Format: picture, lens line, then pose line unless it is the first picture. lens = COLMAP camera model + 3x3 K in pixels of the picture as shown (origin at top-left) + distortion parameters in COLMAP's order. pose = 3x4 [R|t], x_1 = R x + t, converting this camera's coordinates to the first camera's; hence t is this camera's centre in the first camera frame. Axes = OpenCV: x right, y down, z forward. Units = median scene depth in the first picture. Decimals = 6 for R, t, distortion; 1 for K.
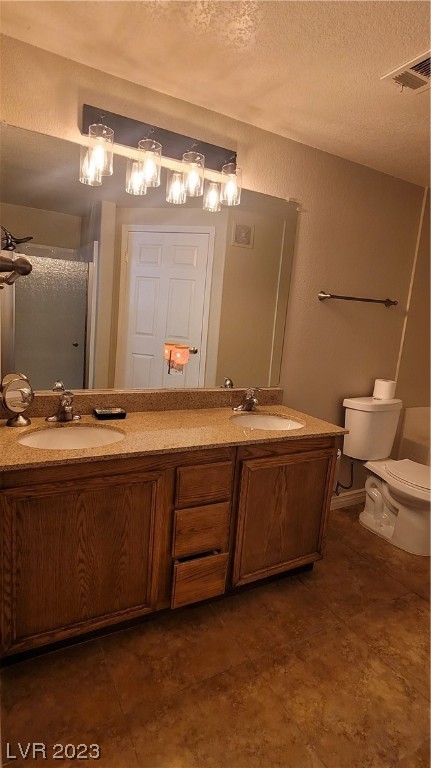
lens RADIAL K [[324.1, 0, 294.5], [0, 324.1, 372.7], [0, 0, 1]] dist [-0.003007, -0.000083]
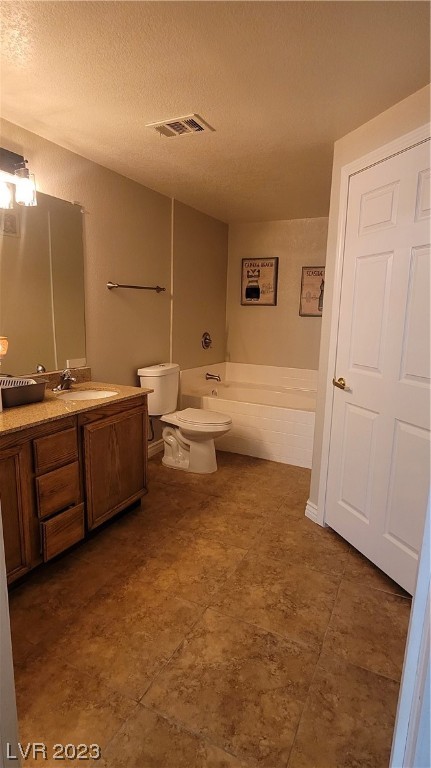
lens RADIAL K [[413.6, 0, 209.5], [0, 413.6, 383.5], [0, 0, 1]] dist [0.007953, 0.000326]
pose [[0.828721, -0.155660, 0.537579, -0.546184], [0.135753, 0.987766, 0.076741, 0.058097], [-0.542948, 0.009381, 0.839714, -0.531982]]
